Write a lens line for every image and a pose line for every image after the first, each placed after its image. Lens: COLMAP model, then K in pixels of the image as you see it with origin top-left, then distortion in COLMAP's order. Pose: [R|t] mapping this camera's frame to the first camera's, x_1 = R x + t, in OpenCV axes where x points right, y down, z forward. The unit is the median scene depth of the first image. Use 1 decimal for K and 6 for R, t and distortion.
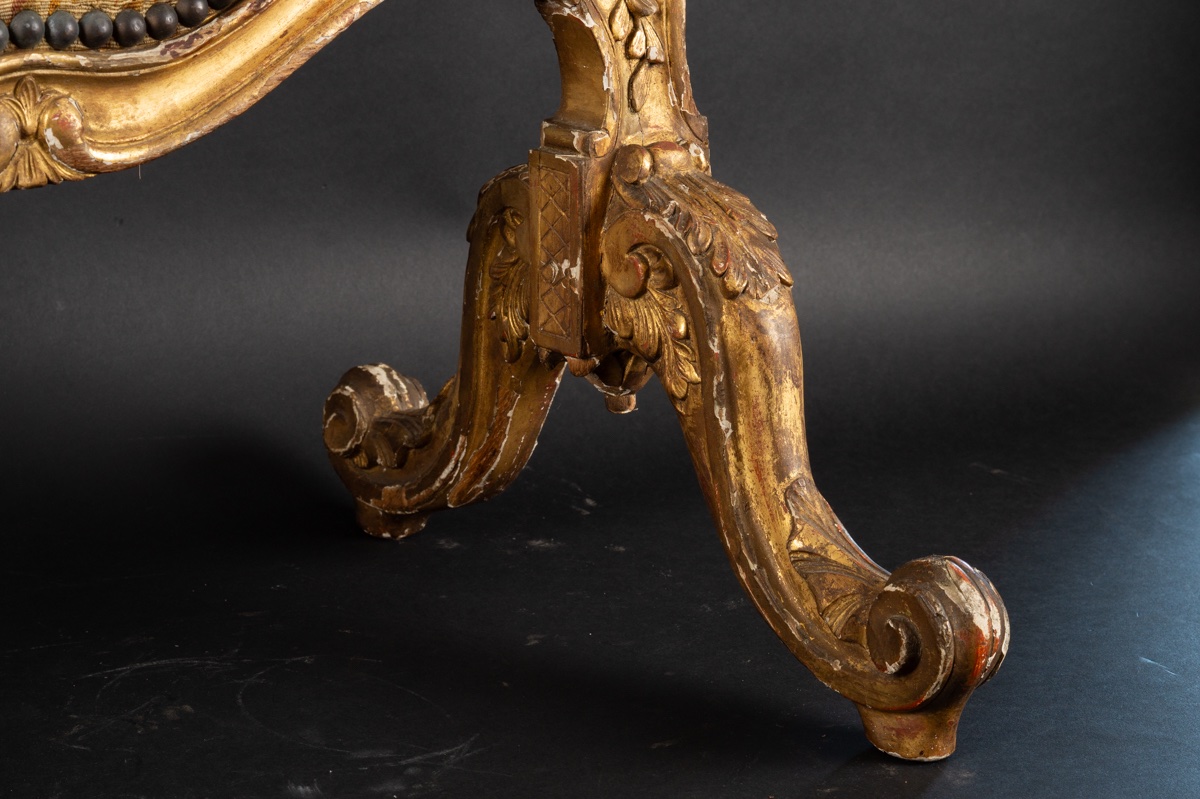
lens RADIAL K [[2788.1, 0, 600.0], [0, 2788.1, 399.5], [0, 0, 1]] dist [0.015621, -0.225606]
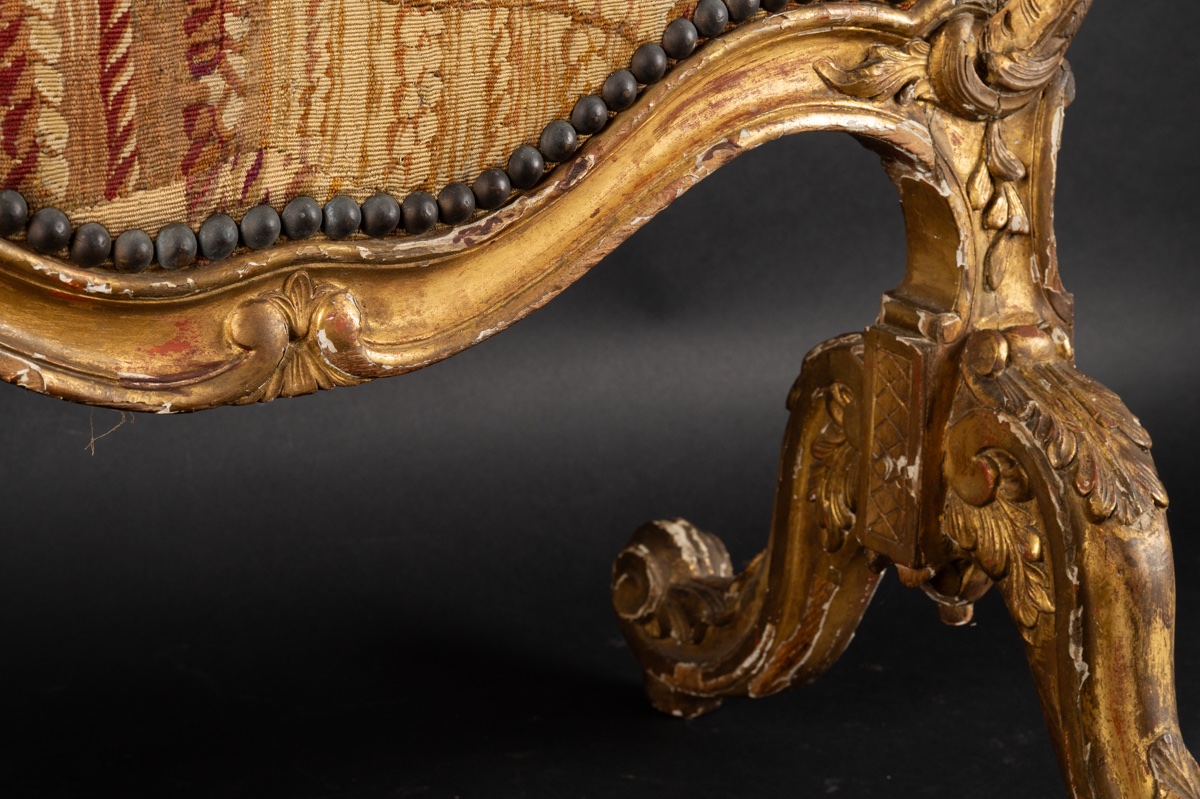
lens RADIAL K [[2816.1, 0, 600.0], [0, 2816.1, 399.5], [0, 0, 1]] dist [-0.001341, -0.003003]
pose [[0.994296, 0.048230, -0.095130, -0.023738], [-0.045852, 0.998582, 0.027031, -0.088519], [0.096299, -0.022515, 0.995098, 0.118868]]
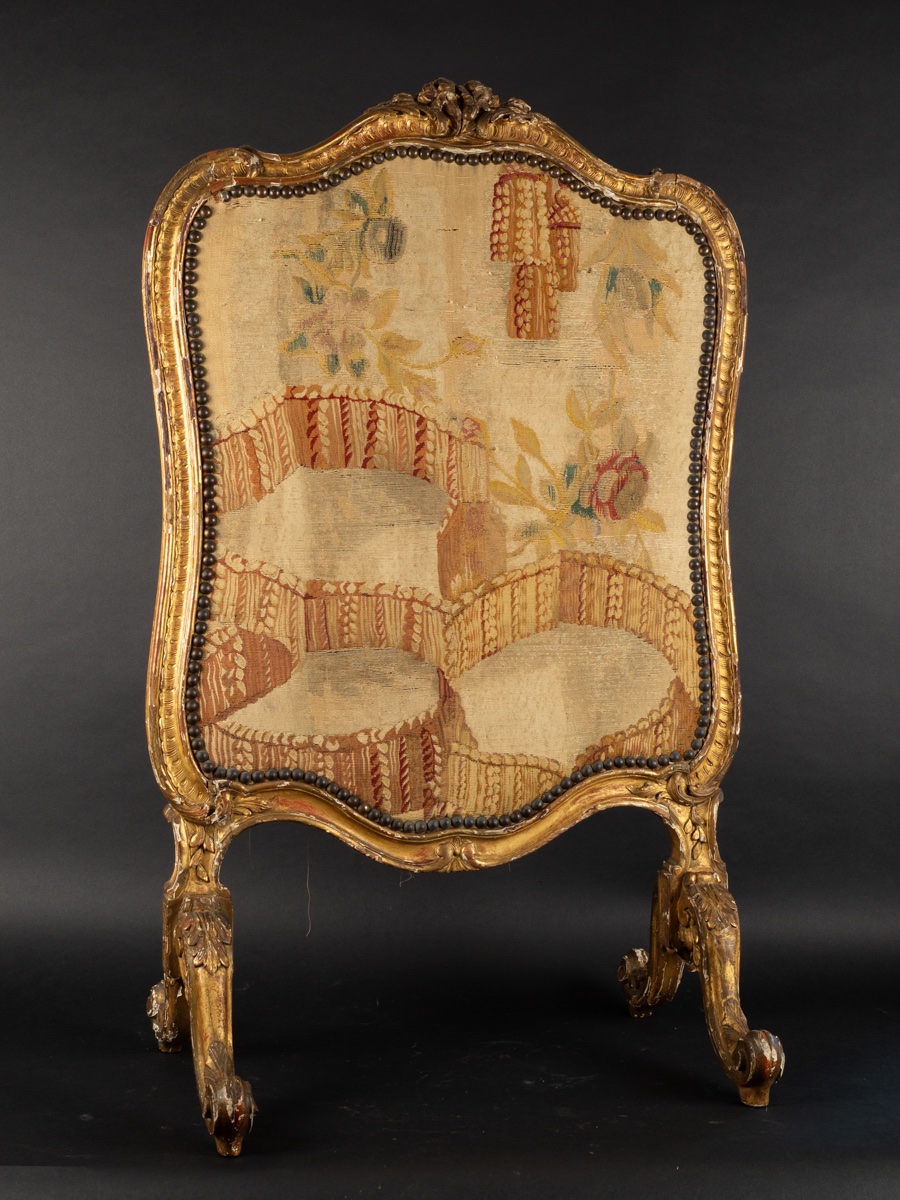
lens RADIAL K [[1810.7, 0, 450.2], [0, 1810.7, 557.8], [0, 0, 1]] dist [-0.102068, 0.043076]
pose [[0.905586, 0.002917, -0.424153, 0.555552], [-0.104610, 0.970624, -0.216672, 0.018487], [0.411061, 0.240585, 0.879288, -0.743717]]
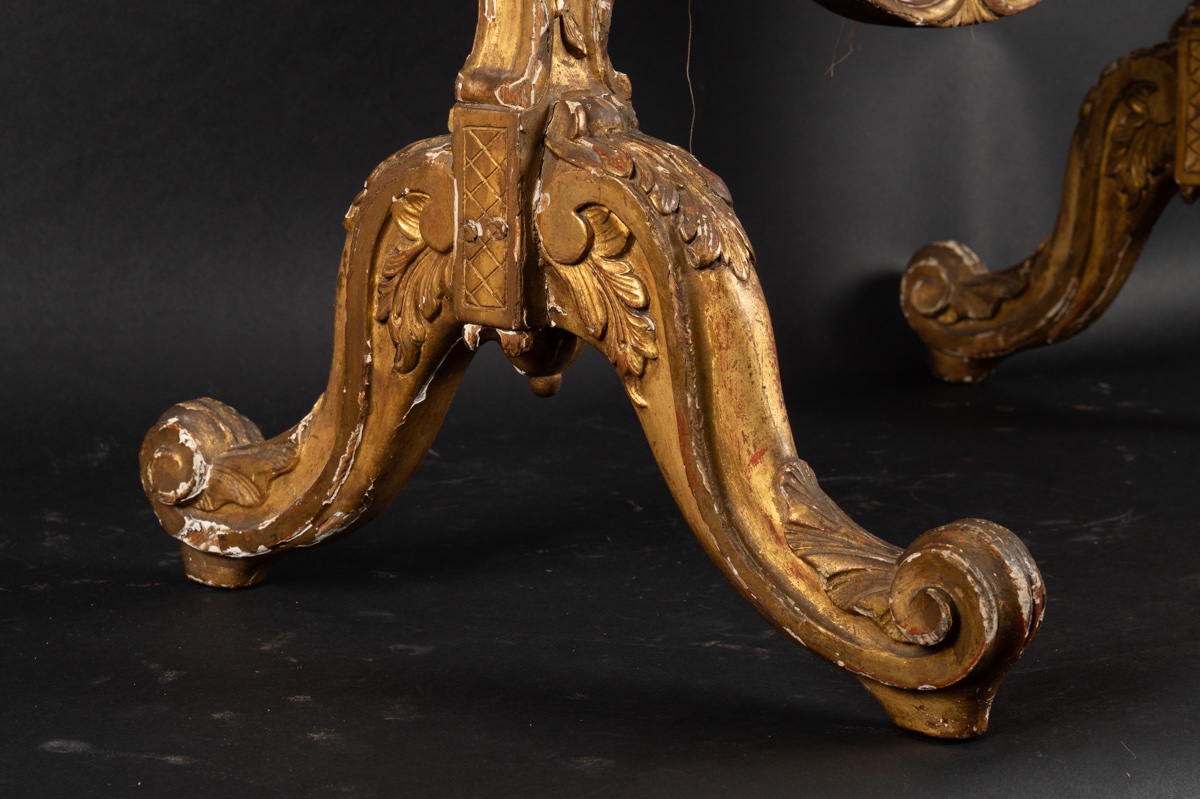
lens RADIAL K [[2816.1, 0, 600.0], [0, 2816.1, 399.5], [0, 0, 1]] dist [-0.001341, -0.003003]
pose [[0.985728, -0.052227, 0.160038, -0.509996], [0.062610, 0.996201, -0.060532, 0.143696], [-0.156268, 0.069688, 0.985253, -0.218458]]
